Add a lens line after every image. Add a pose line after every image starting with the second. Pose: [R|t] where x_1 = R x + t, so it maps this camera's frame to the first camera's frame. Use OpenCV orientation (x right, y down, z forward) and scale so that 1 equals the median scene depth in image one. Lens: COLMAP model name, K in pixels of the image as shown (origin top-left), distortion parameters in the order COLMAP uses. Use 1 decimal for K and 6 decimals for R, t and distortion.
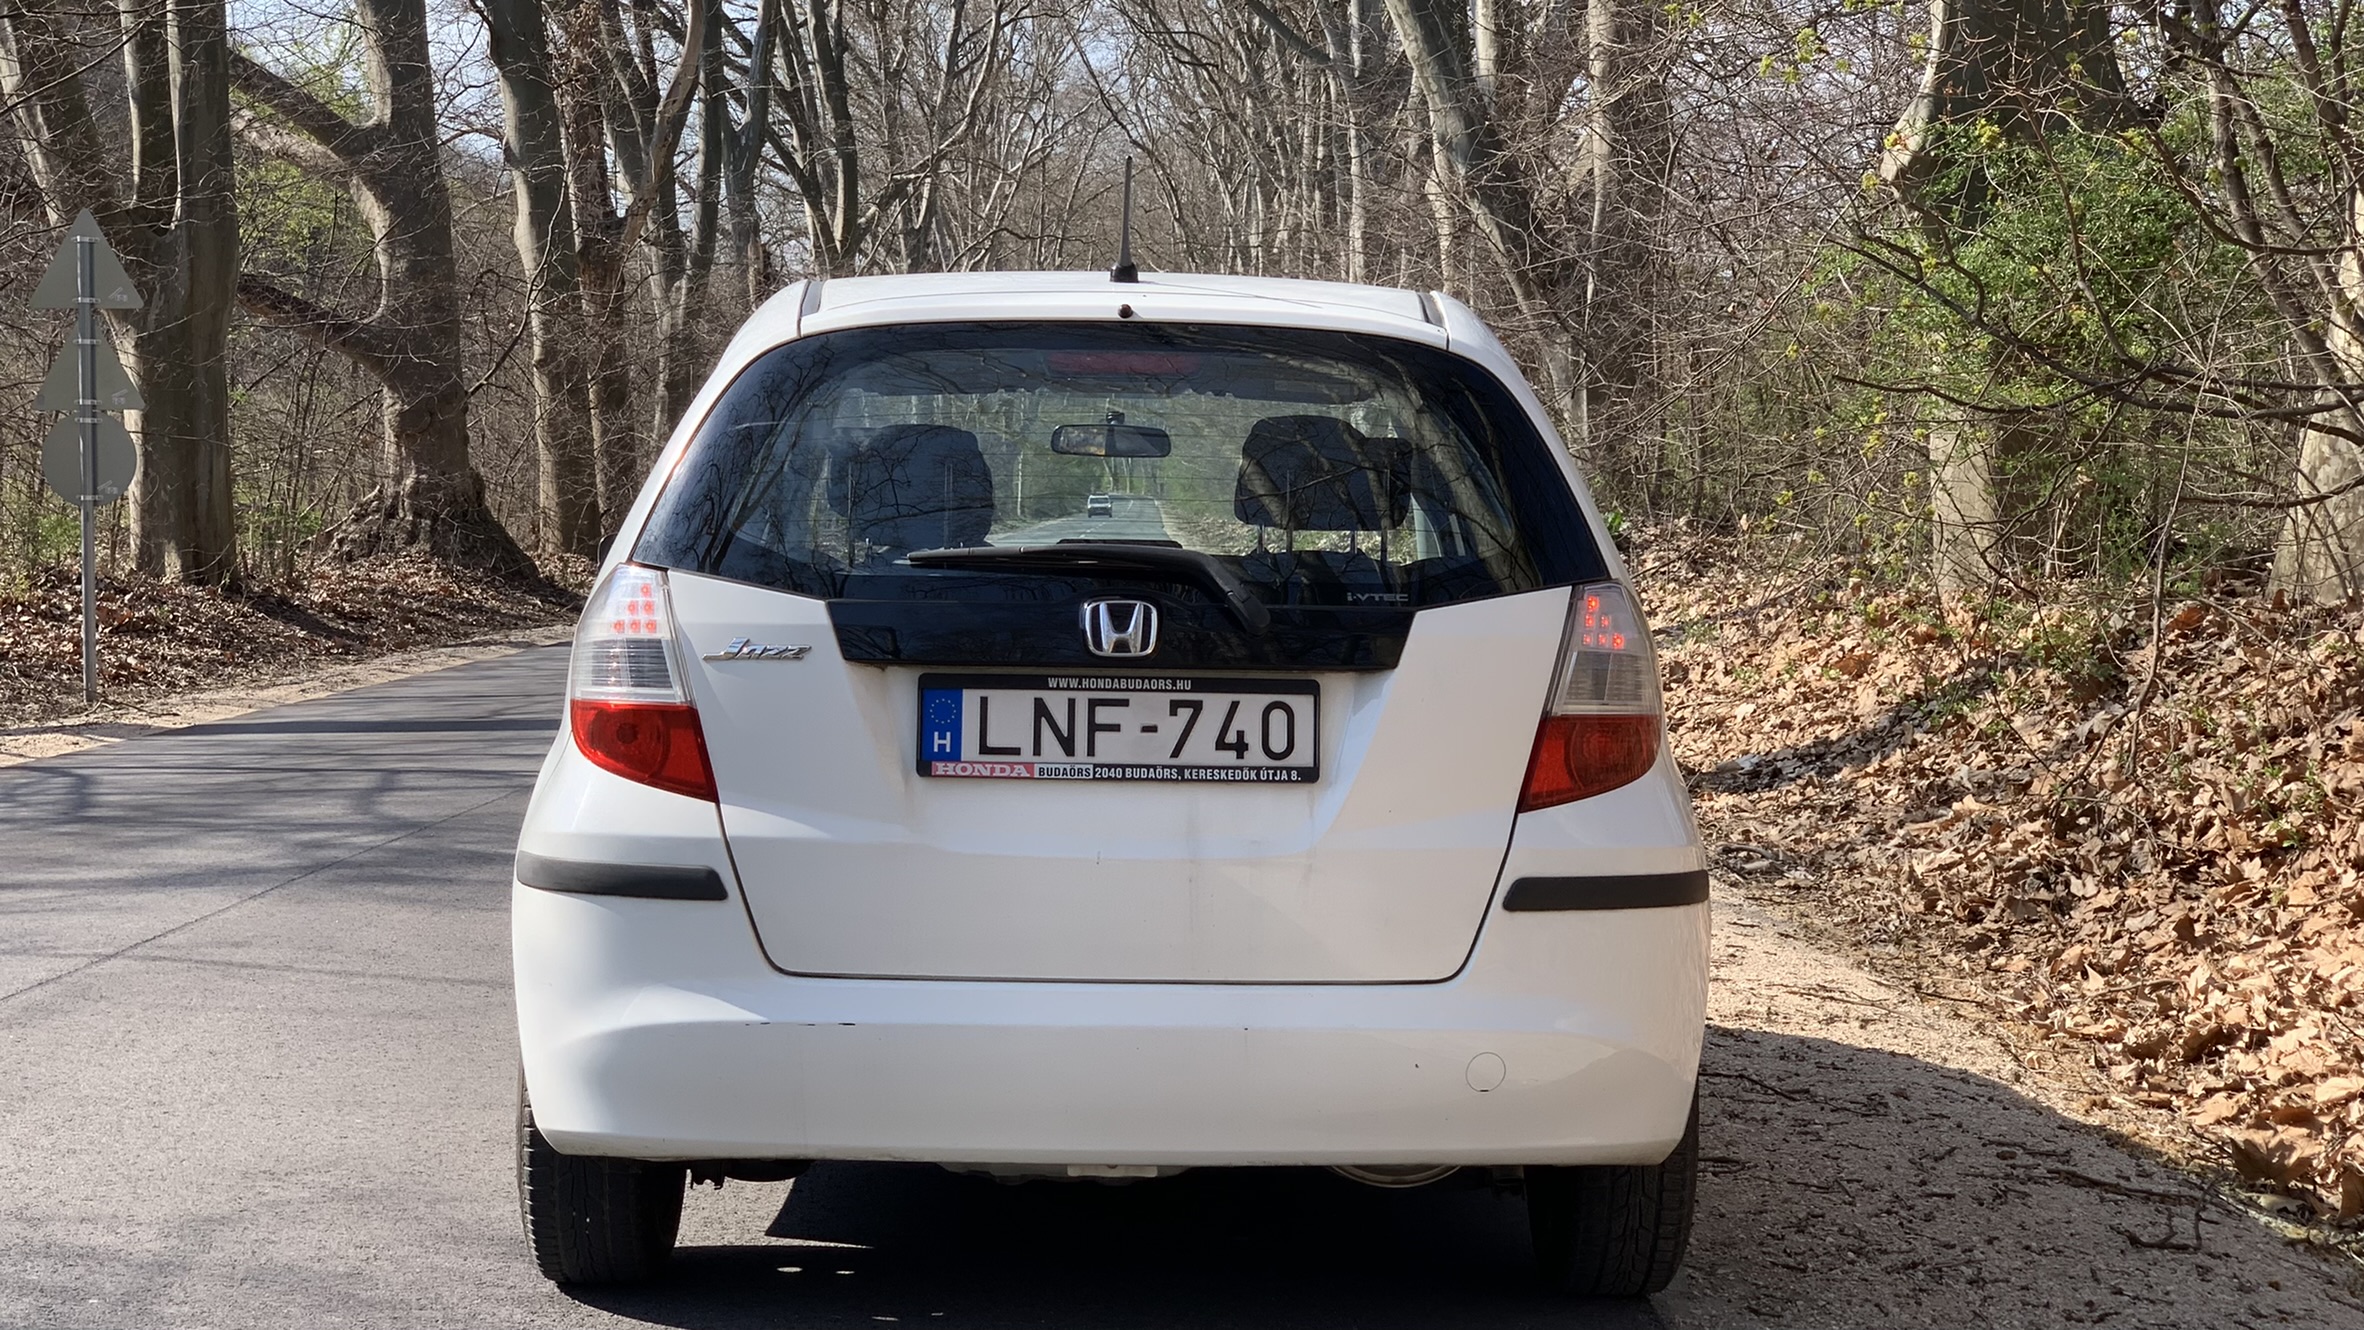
lens RADIAL K [[3532.0, 0, 1179.0], [0, 3532.0, 742.6], [0, 0, 1]] dist [0.053185, 0.000000]
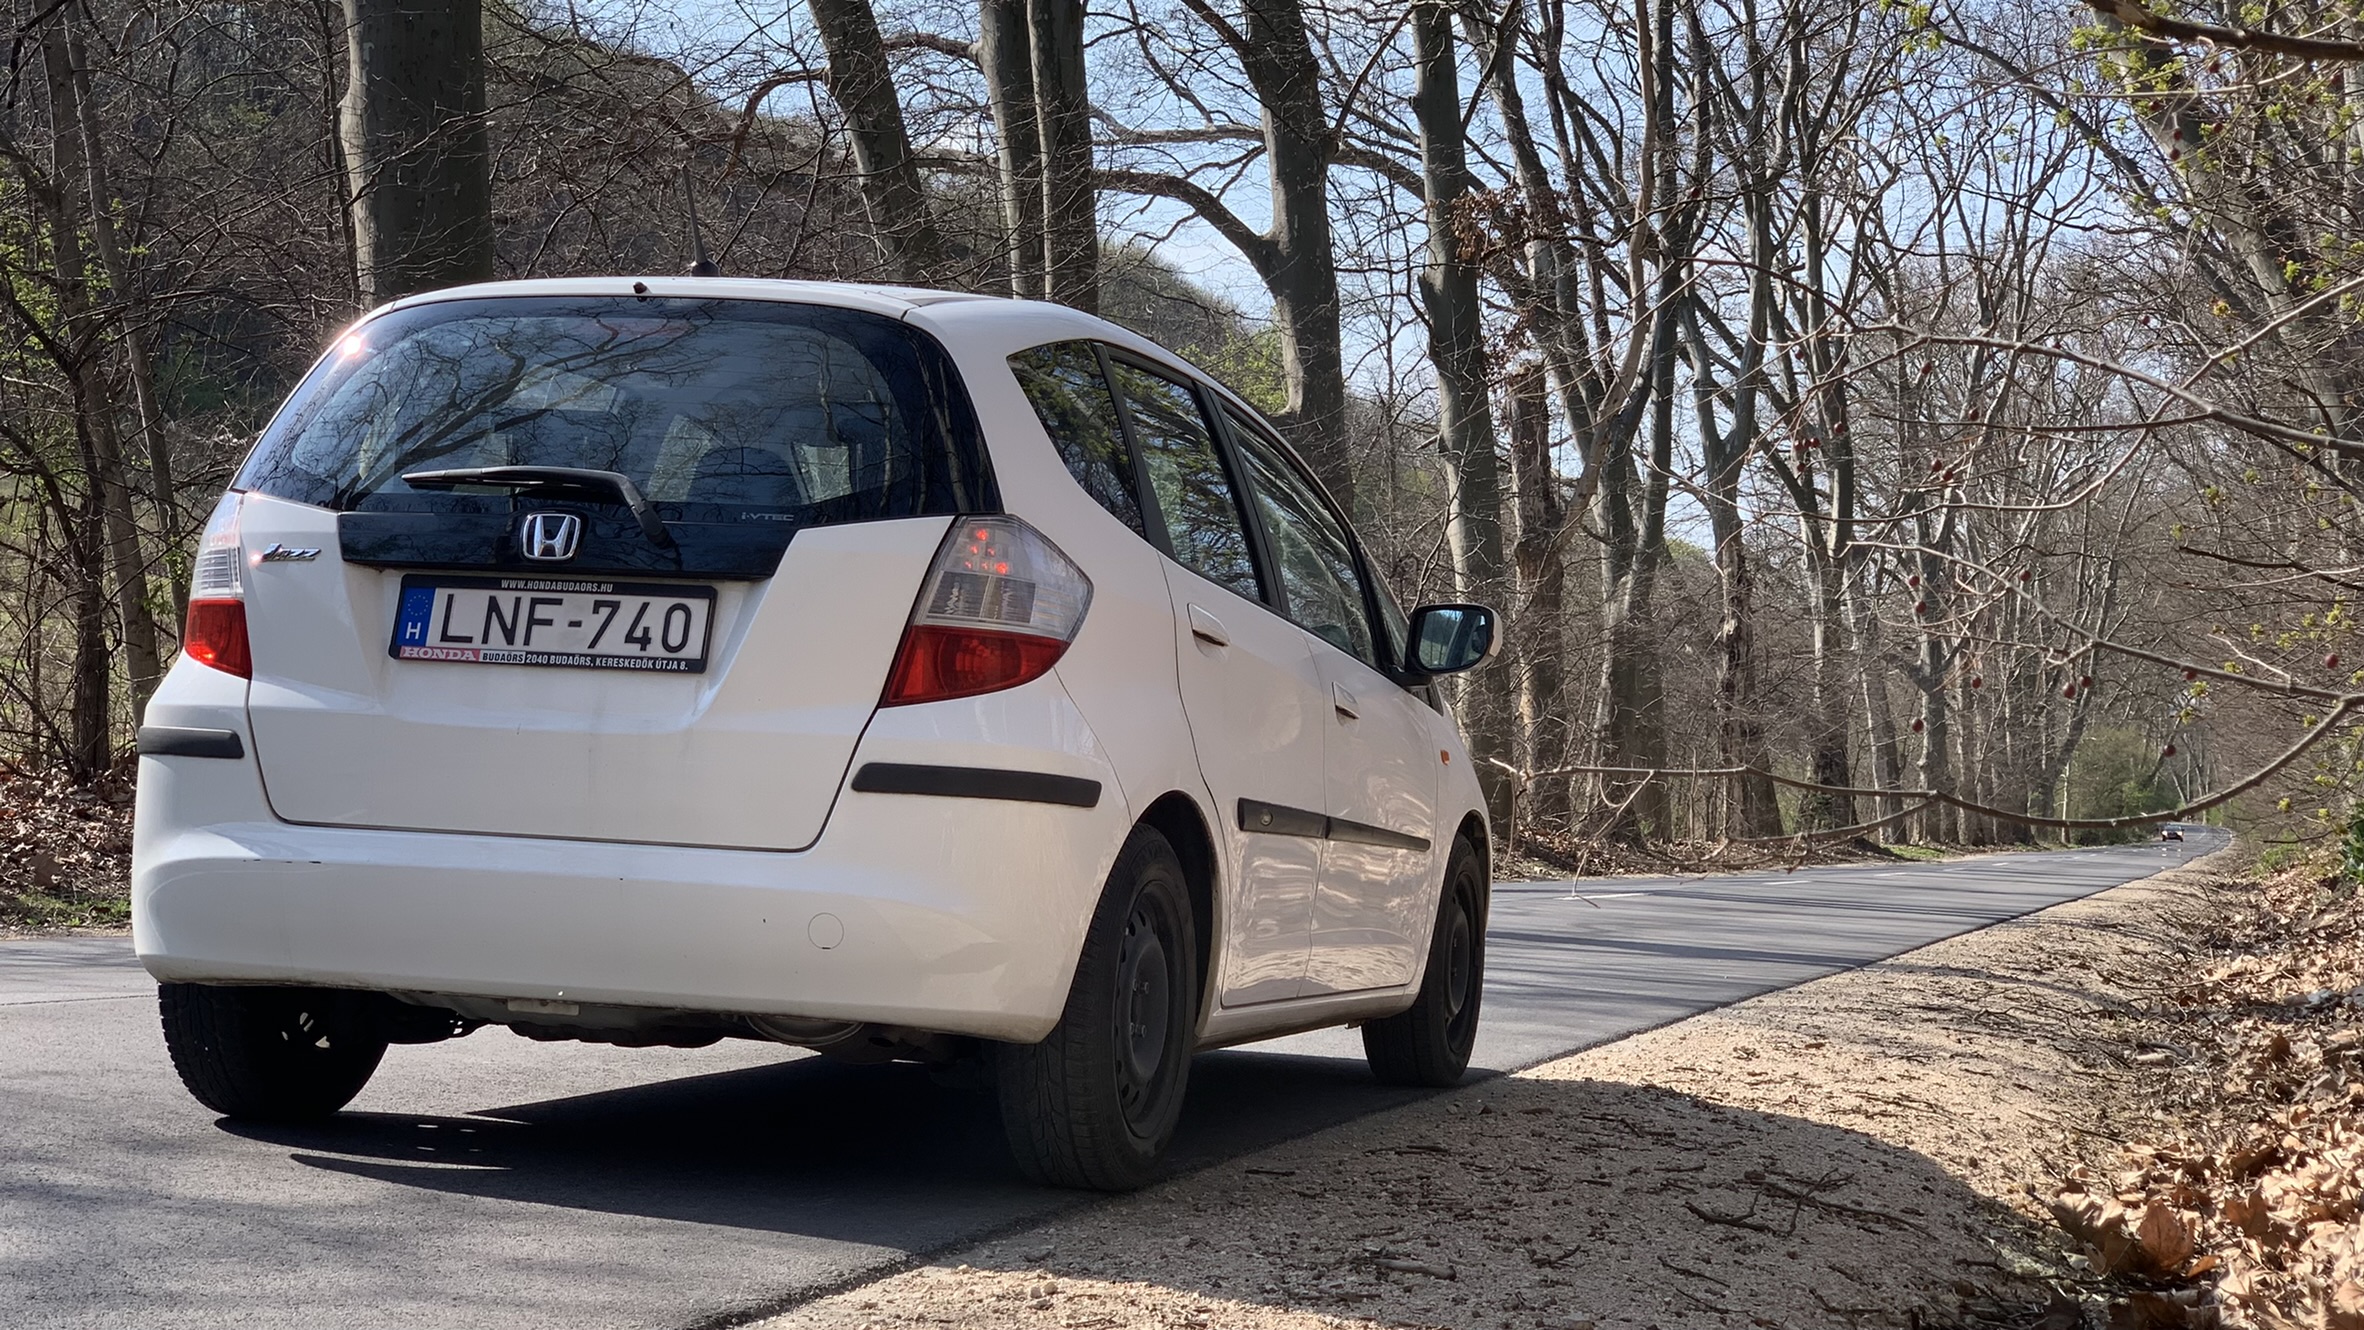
lens RADIAL K [[3532.0, 0, 1179.3], [0, 3532.0, 667.2], [0, 0, 1]] dist [0.053185, 0.000000]
pose [[0.954602, 0.023056, -0.296991, 0.288348], [-0.056278, 0.993004, -0.103804, 0.065537], [0.292520, 0.115806, 0.949221, -0.029701]]
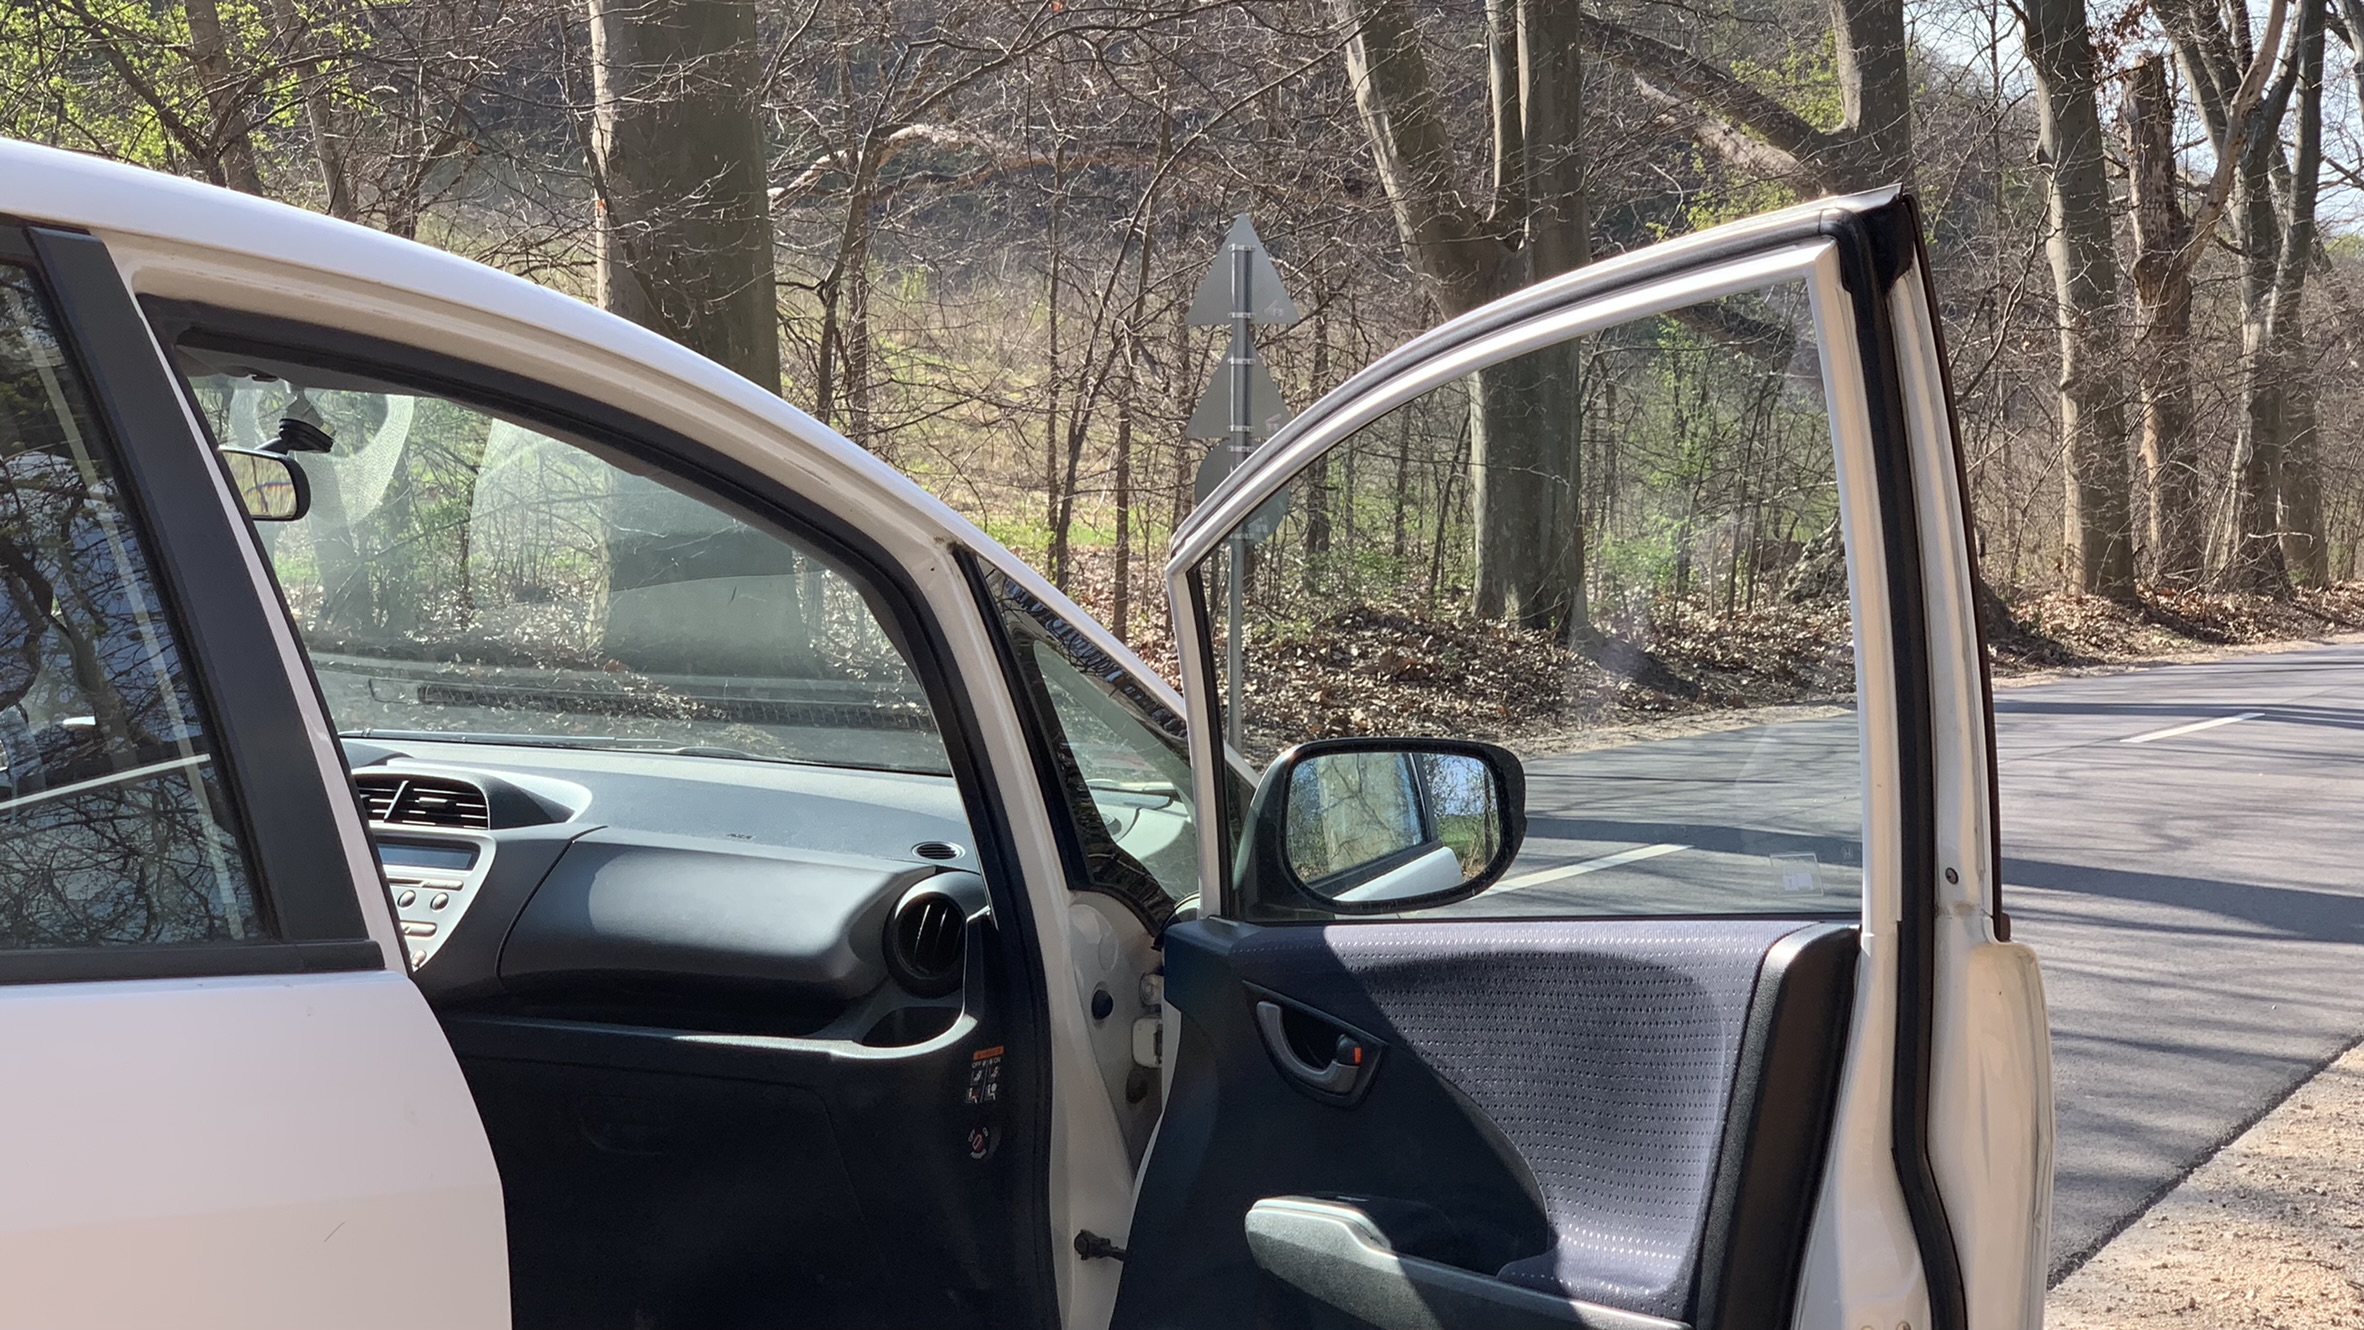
lens RADIAL K [[3532.0, 0, 1165.6], [0, 3532.0, 668.4], [0, 0, 1]] dist [0.053185, 0.000000]
pose [[0.885241, 0.025094, -0.464455, 0.235905], [-0.038719, 0.999054, -0.019820, -0.045541], [0.463518, 0.035529, 0.885375, 0.536862]]
